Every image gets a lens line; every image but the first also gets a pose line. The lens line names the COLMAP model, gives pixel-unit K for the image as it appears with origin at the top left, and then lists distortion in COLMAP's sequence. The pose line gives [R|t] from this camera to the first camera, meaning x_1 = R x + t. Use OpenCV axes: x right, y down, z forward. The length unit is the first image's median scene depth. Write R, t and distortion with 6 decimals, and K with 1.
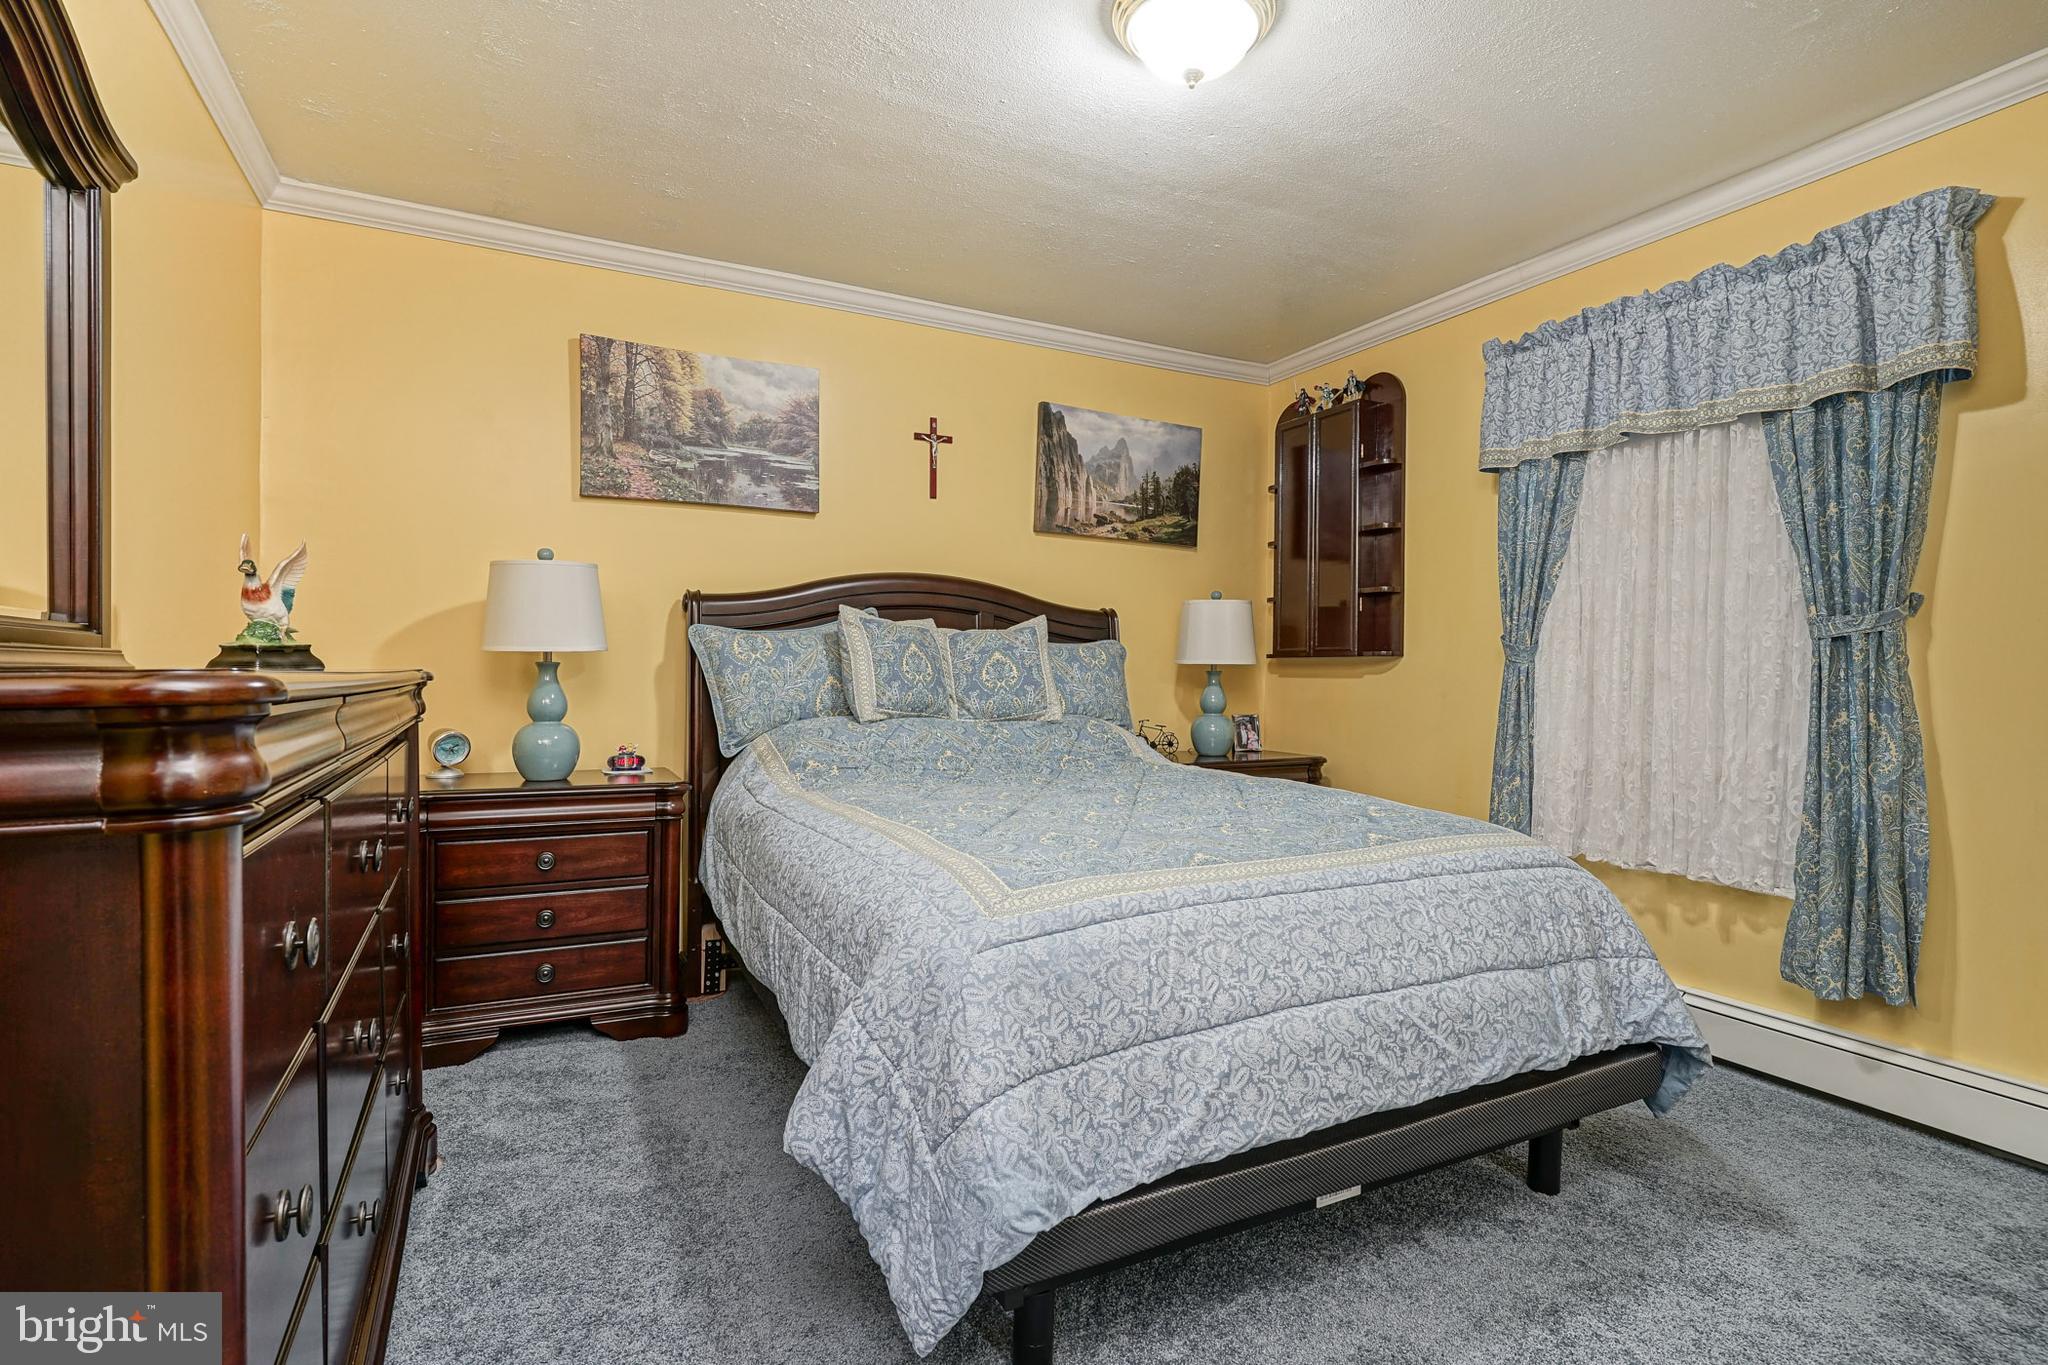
lens RADIAL K [[993.2, 0, 1045.9], [0, 993.2, 689.4], [0, 0, 1]] dist [-0.011194, 0.005558]
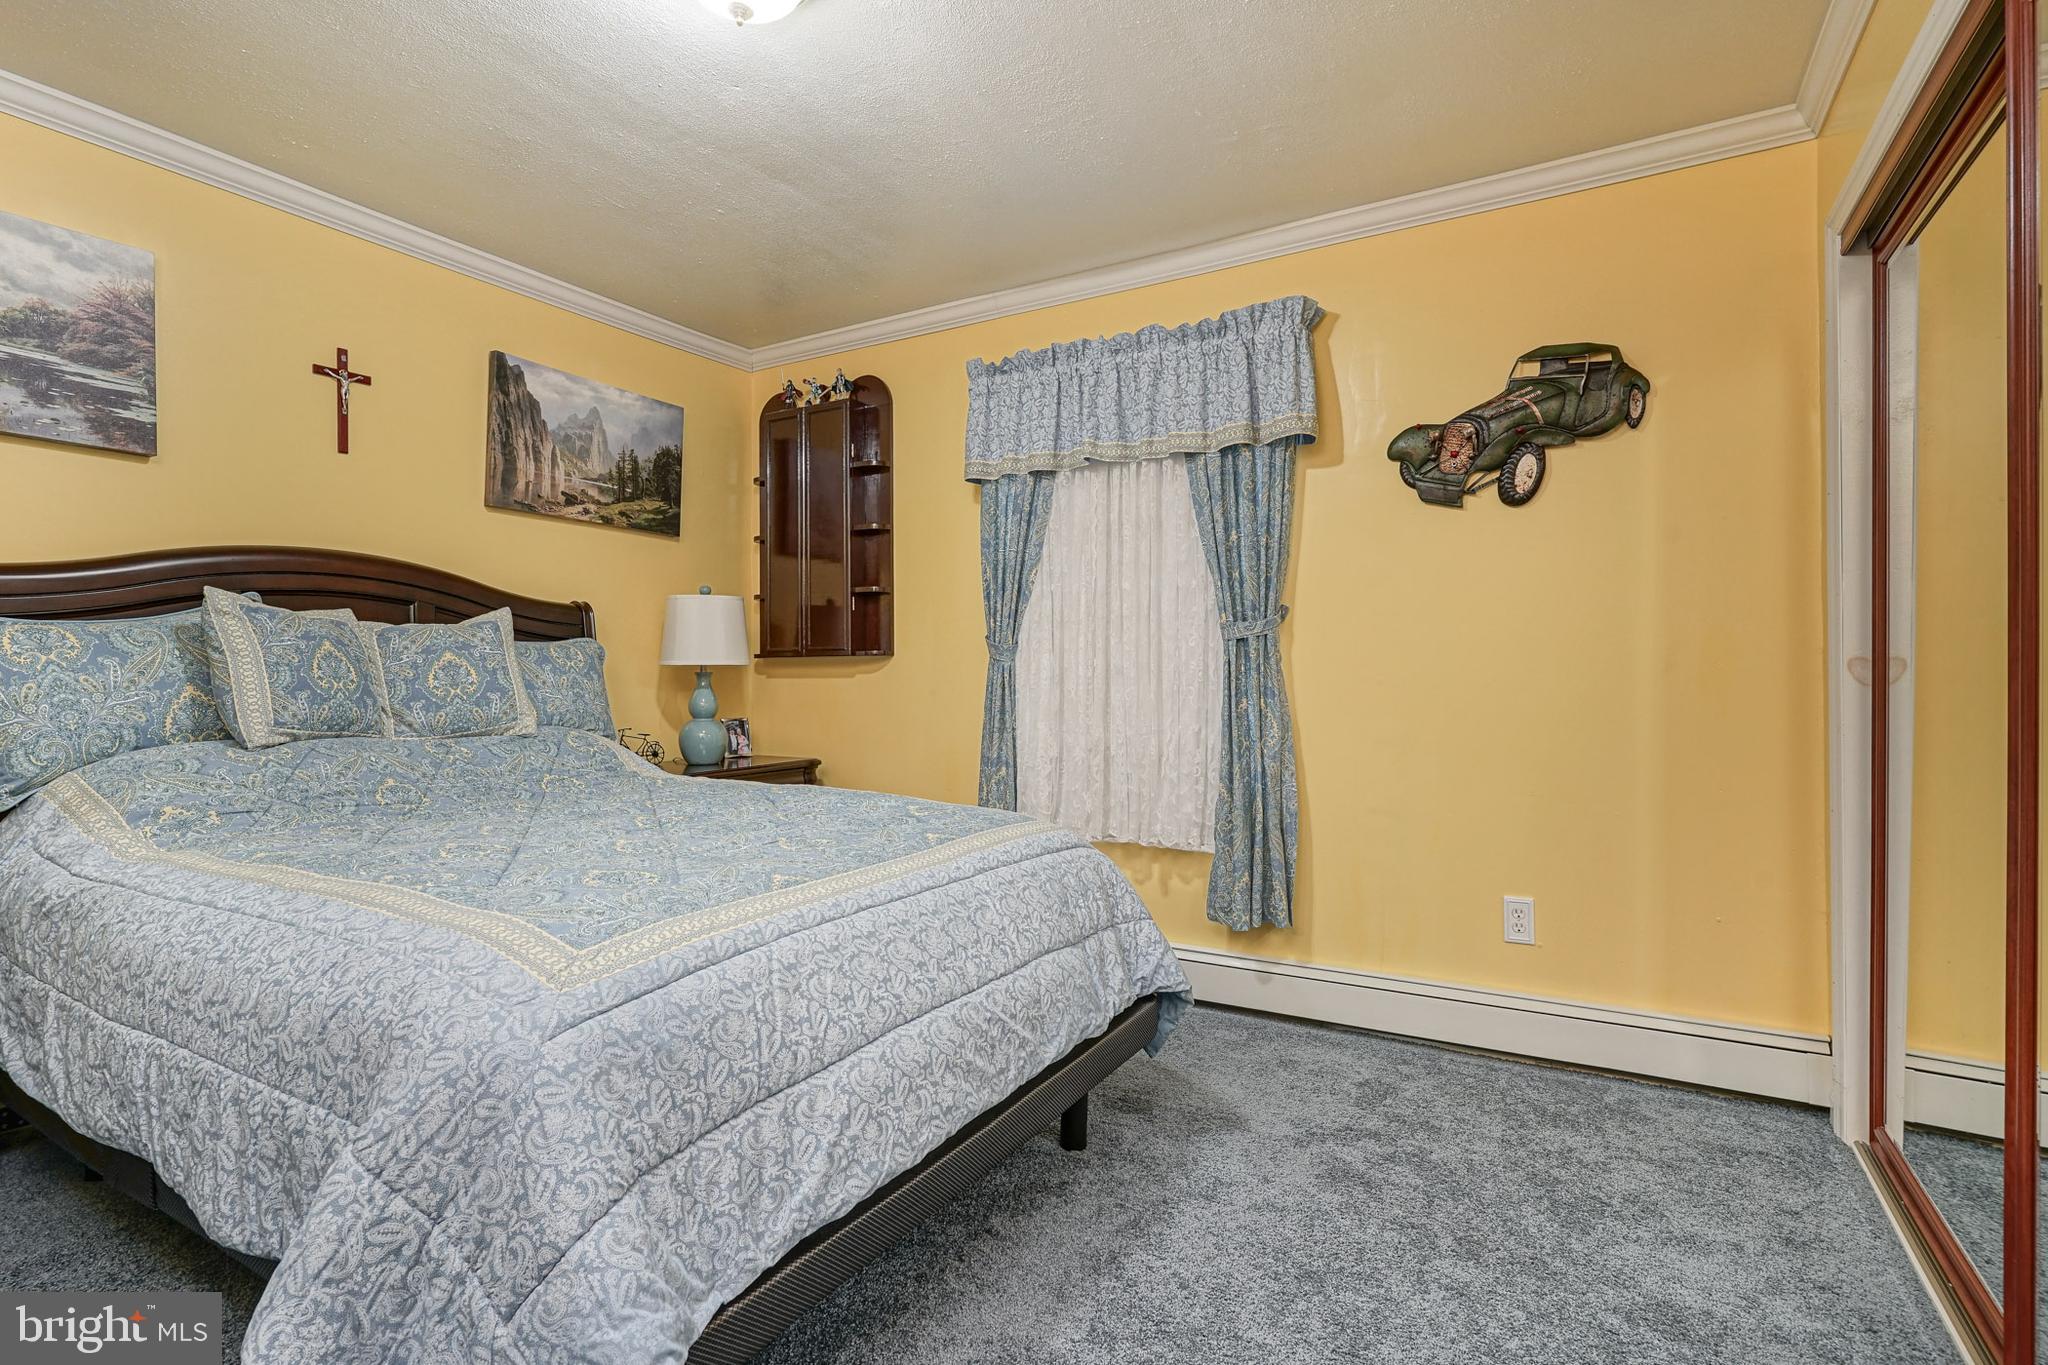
lens RADIAL K [[993.2, 0, 1018.9], [0, 993.2, 677.5], [0, 0, 1]] dist [-0.011194, 0.005558]
pose [[0.845109, -0.014745, 0.534391, -0.102660], [0.021489, 0.999749, -0.006399, -0.002111], [-0.534162, 0.016891, 0.845213, 0.090556]]
